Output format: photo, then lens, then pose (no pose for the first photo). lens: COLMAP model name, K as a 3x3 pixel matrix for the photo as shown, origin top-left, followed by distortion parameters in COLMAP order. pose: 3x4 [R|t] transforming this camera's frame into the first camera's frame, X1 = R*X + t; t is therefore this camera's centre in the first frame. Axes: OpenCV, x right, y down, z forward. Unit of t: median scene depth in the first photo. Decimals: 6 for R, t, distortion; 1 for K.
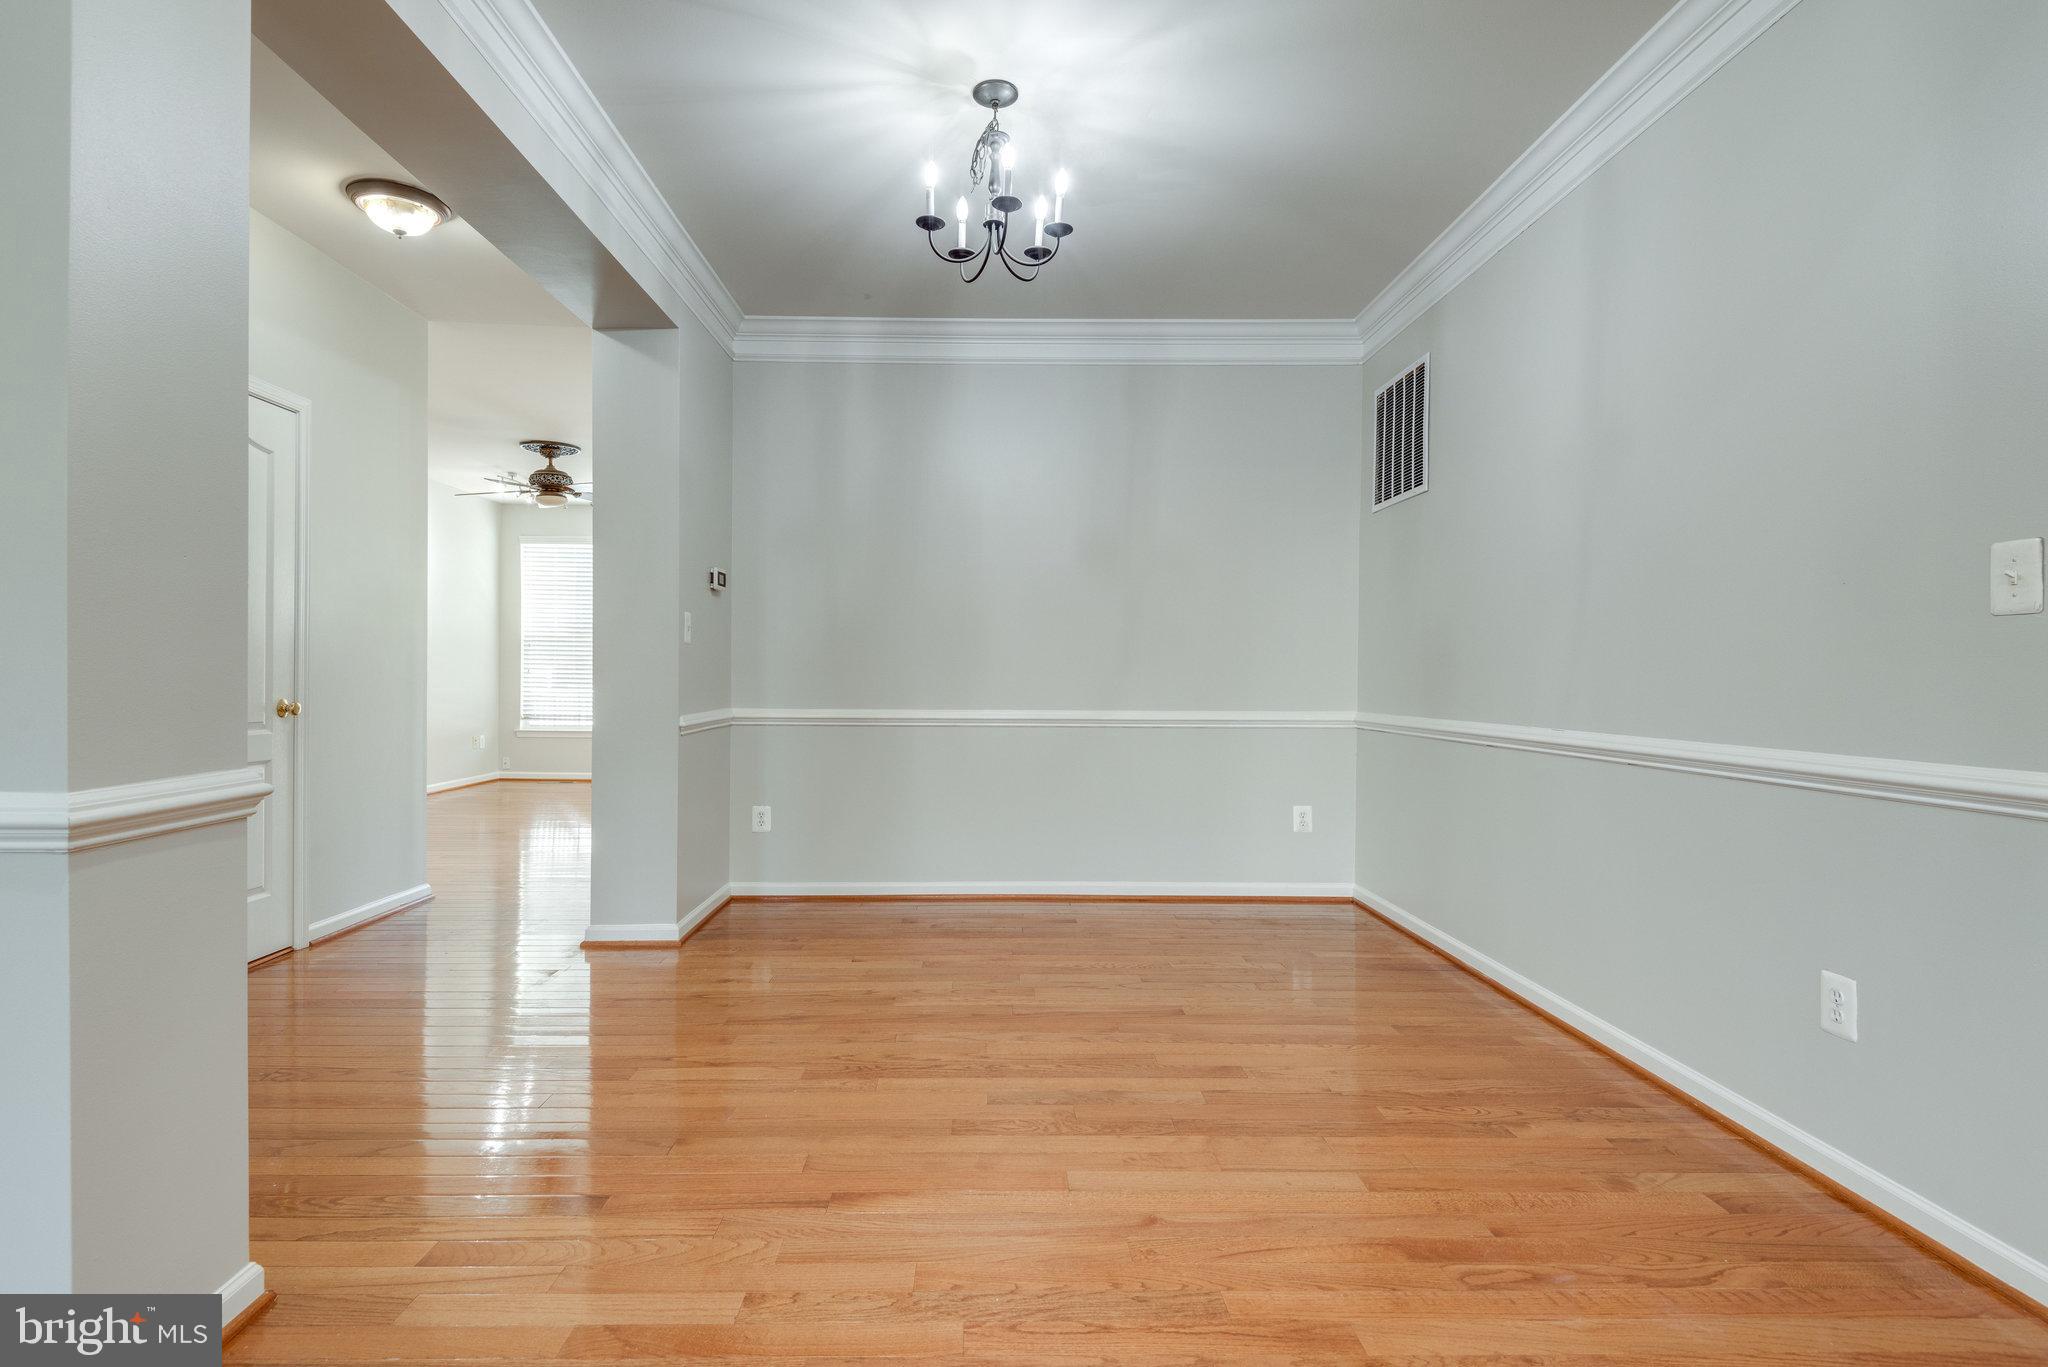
lens RADIAL K [[994.0, 0, 1007.3], [0, 994.0, 686.3], [0, 0, 1]] dist [0.002841, -0.001746]
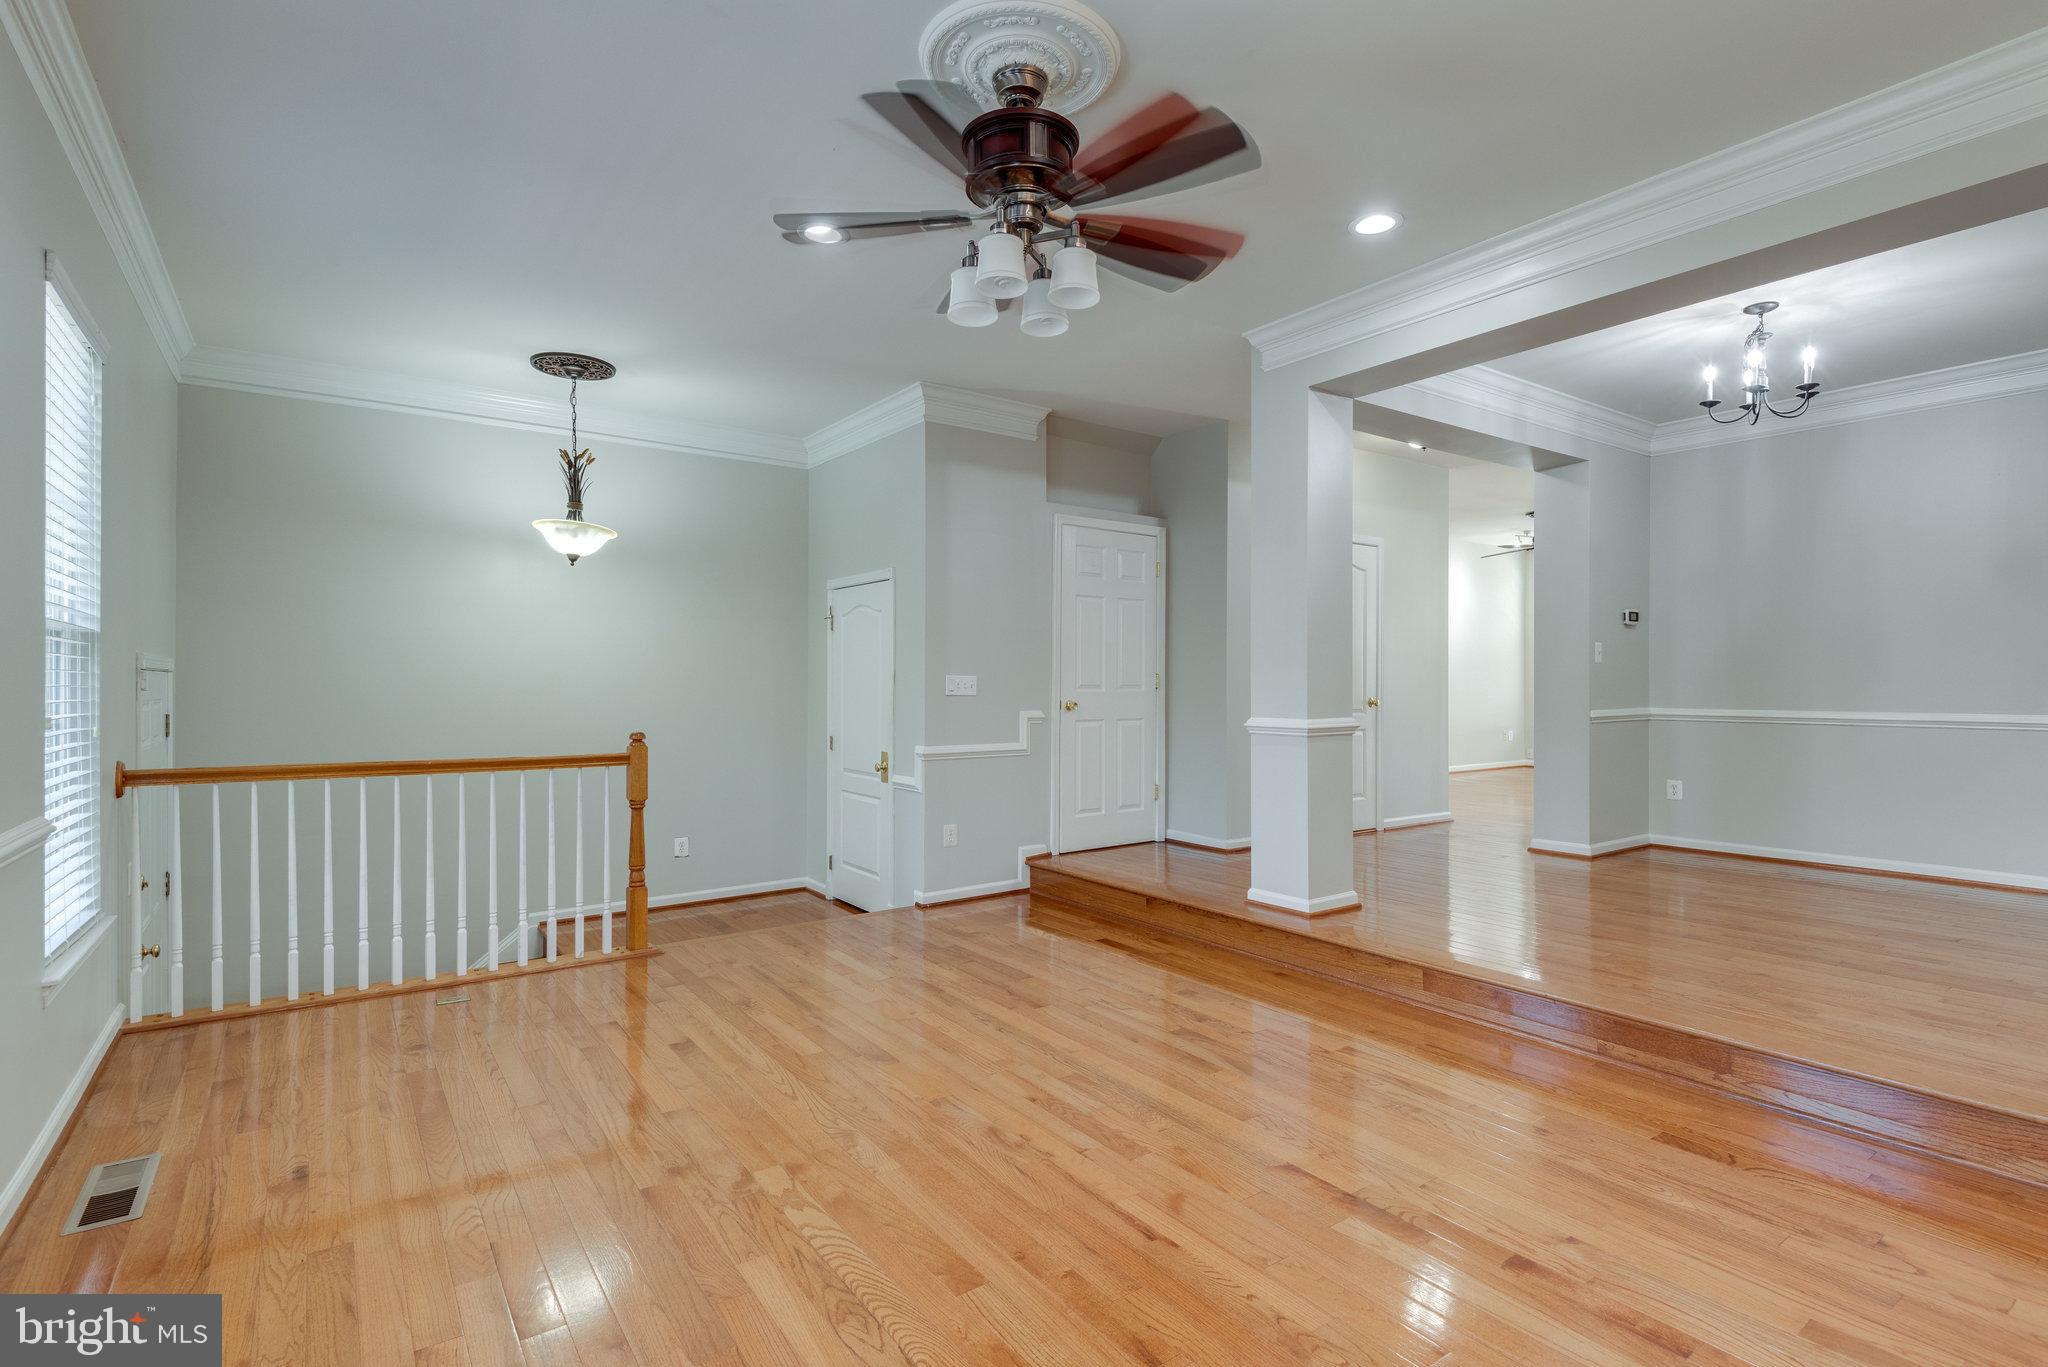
lens RADIAL K [[994.0, 0, 1013.2], [0, 994.0, 686.6], [0, 0, 1]] dist [0.002841, -0.001746]
pose [[0.547984, -0.003229, -0.836482, 0.412496], [-0.004685, 0.999965, -0.006930, 0.006829], [0.836475, 0.007716, 0.547950, -0.521874]]
